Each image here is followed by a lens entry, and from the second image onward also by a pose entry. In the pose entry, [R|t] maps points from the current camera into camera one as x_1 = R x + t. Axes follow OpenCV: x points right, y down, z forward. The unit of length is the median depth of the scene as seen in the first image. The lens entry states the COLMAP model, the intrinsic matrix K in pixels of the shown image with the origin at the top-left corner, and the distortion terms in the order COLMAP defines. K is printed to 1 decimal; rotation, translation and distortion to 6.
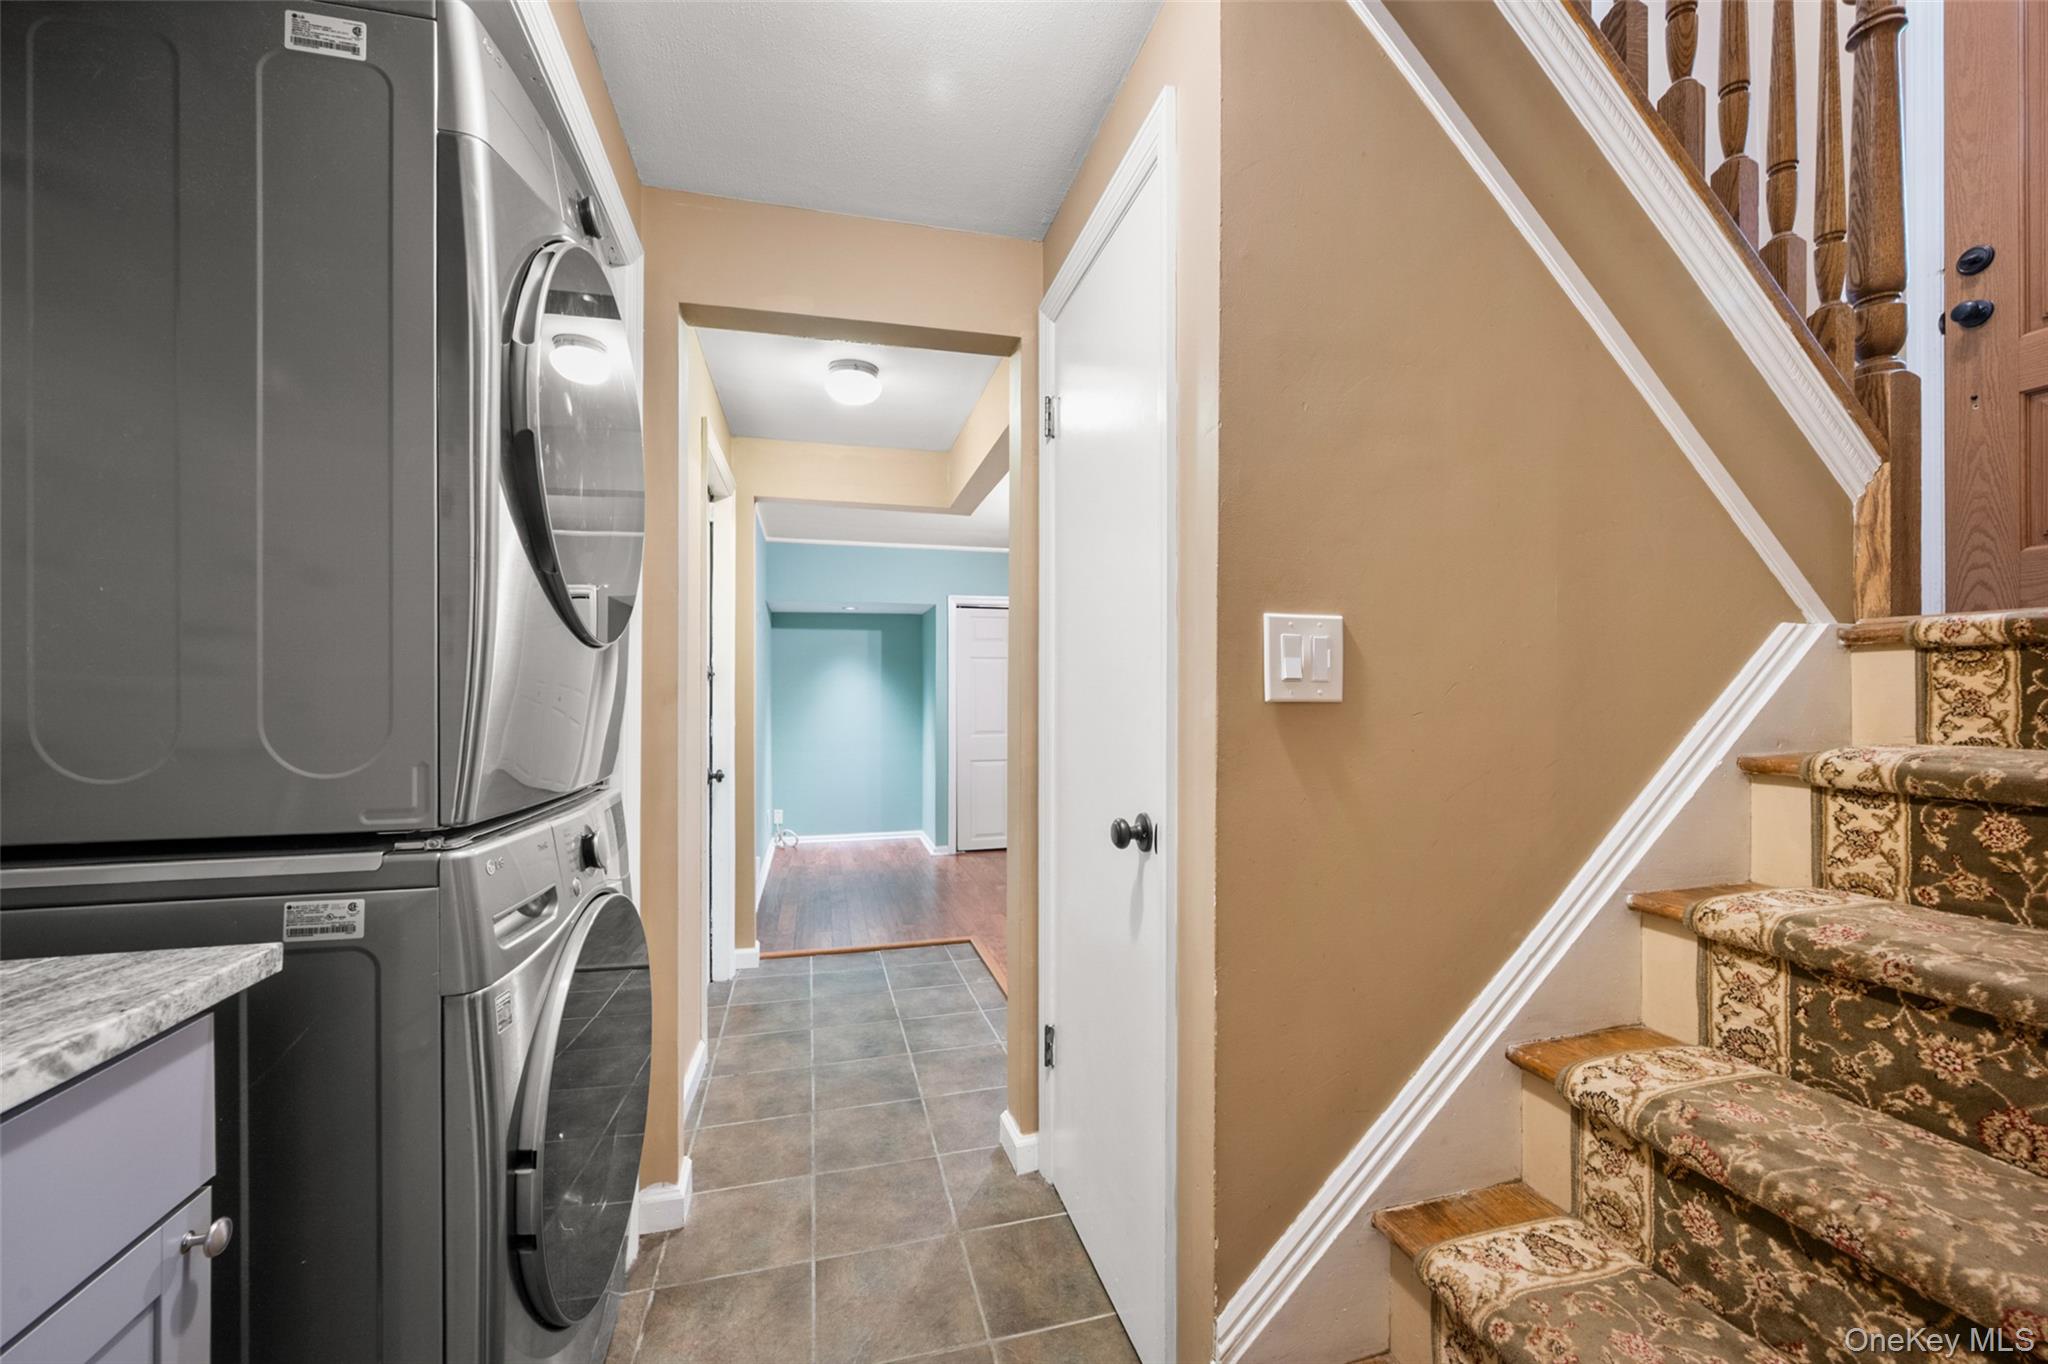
lens RADIAL K [[806.4, 0, 1023.3], [0, 806.4, 683.8], [0, 0, 1]] dist [-0.000211, 0.000628]
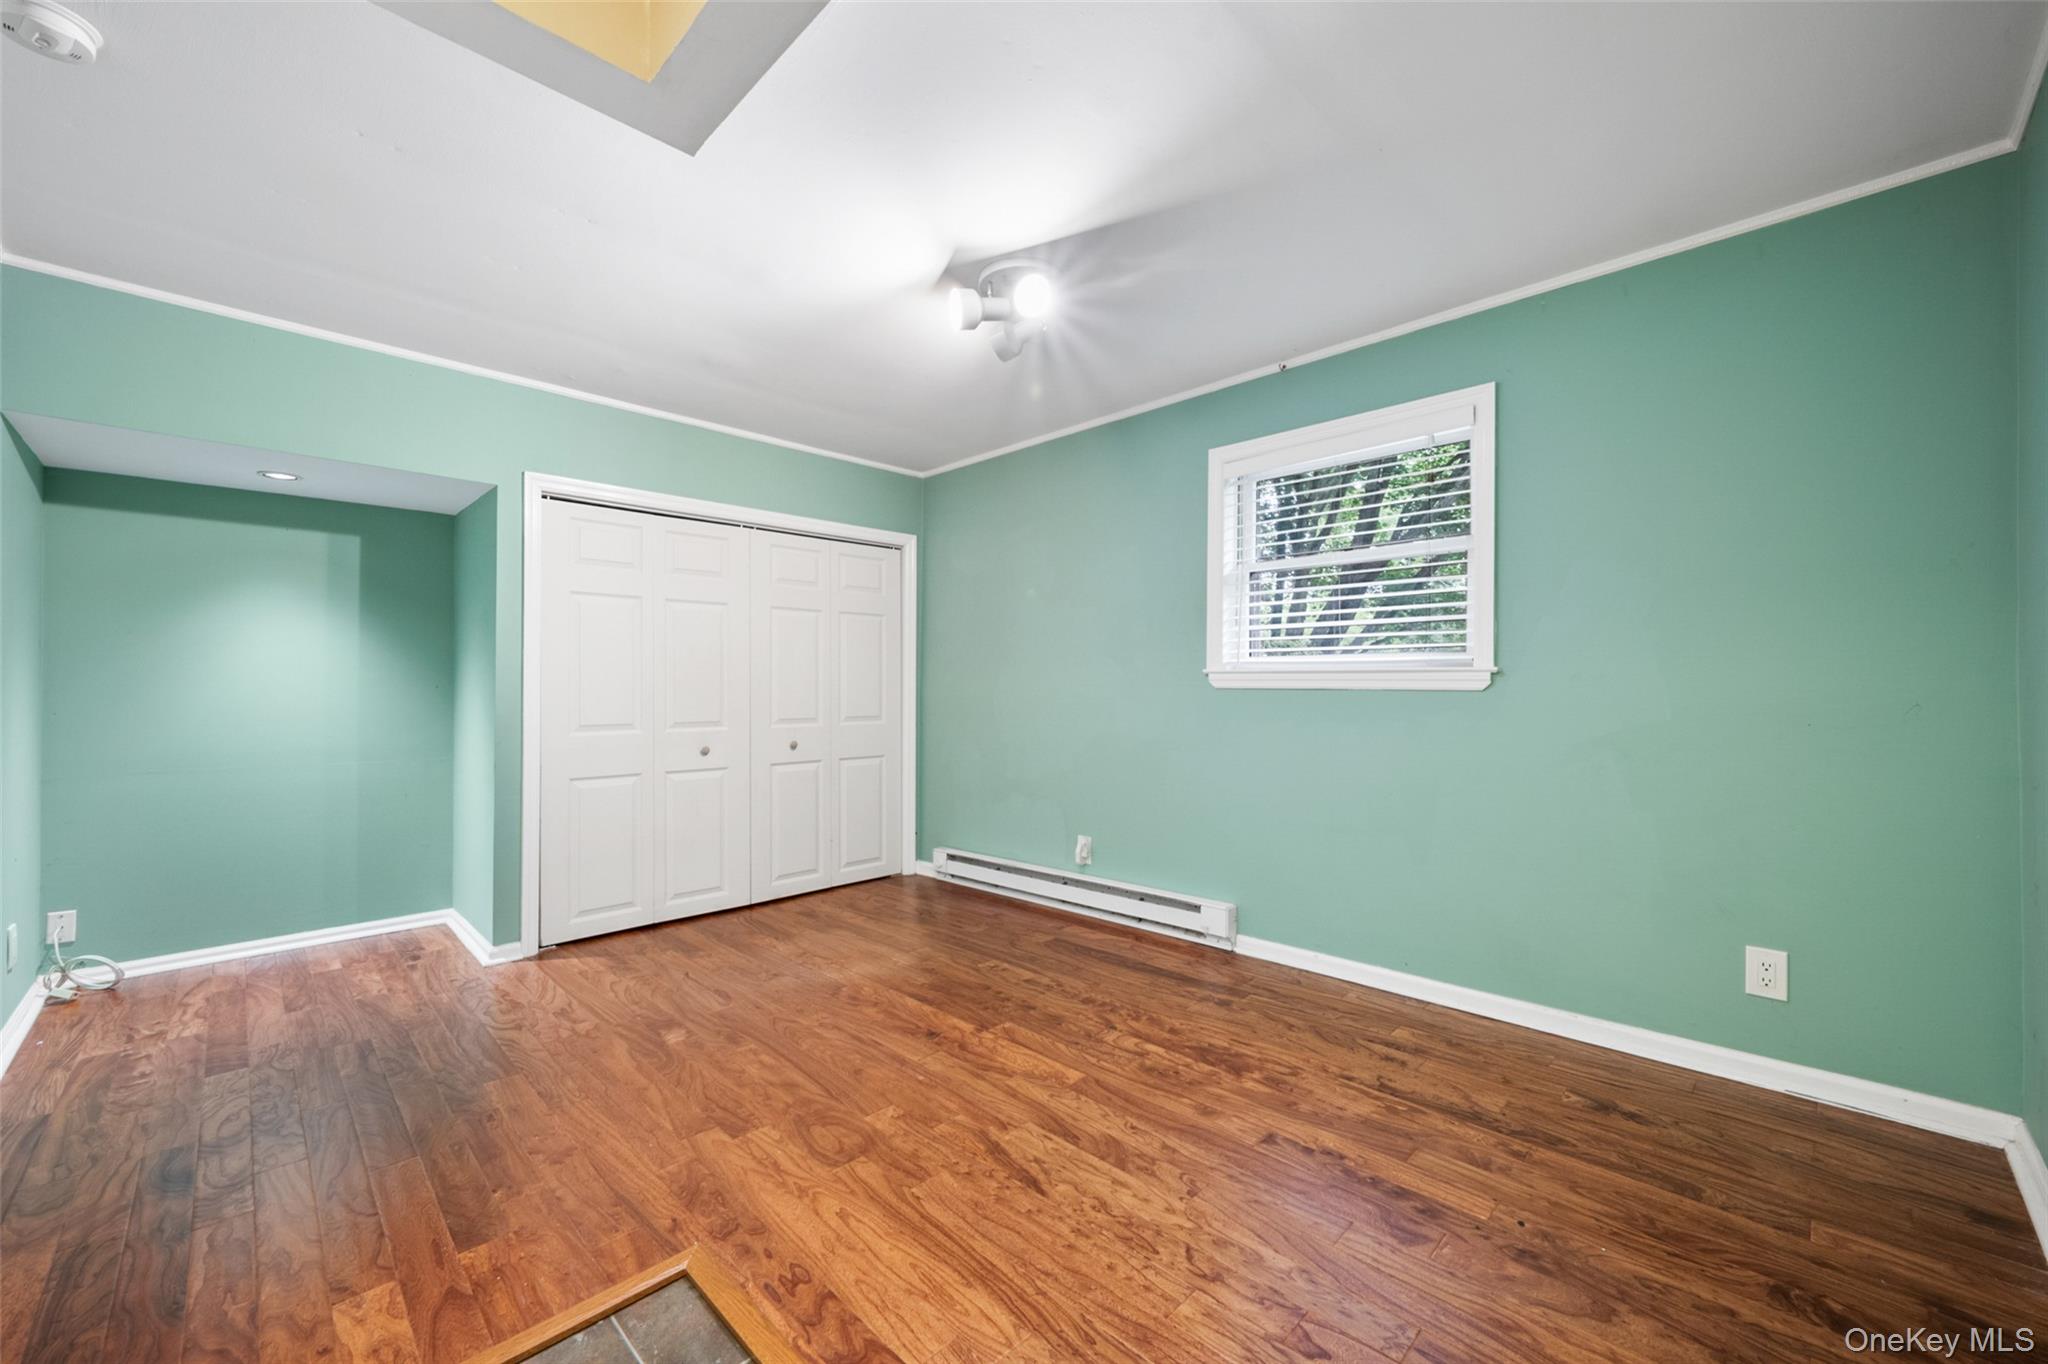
lens RADIAL K [[806.4, 0, 1031.9], [0, 806.4, 685.9], [0, 0, 1]] dist [-0.000211, 0.000628]
pose [[0.860419, 0.008390, 0.509519, -0.075529], [-0.013191, 0.999896, 0.005811, 0.023764], [-0.509417, -0.011721, 0.860440, 0.370058]]
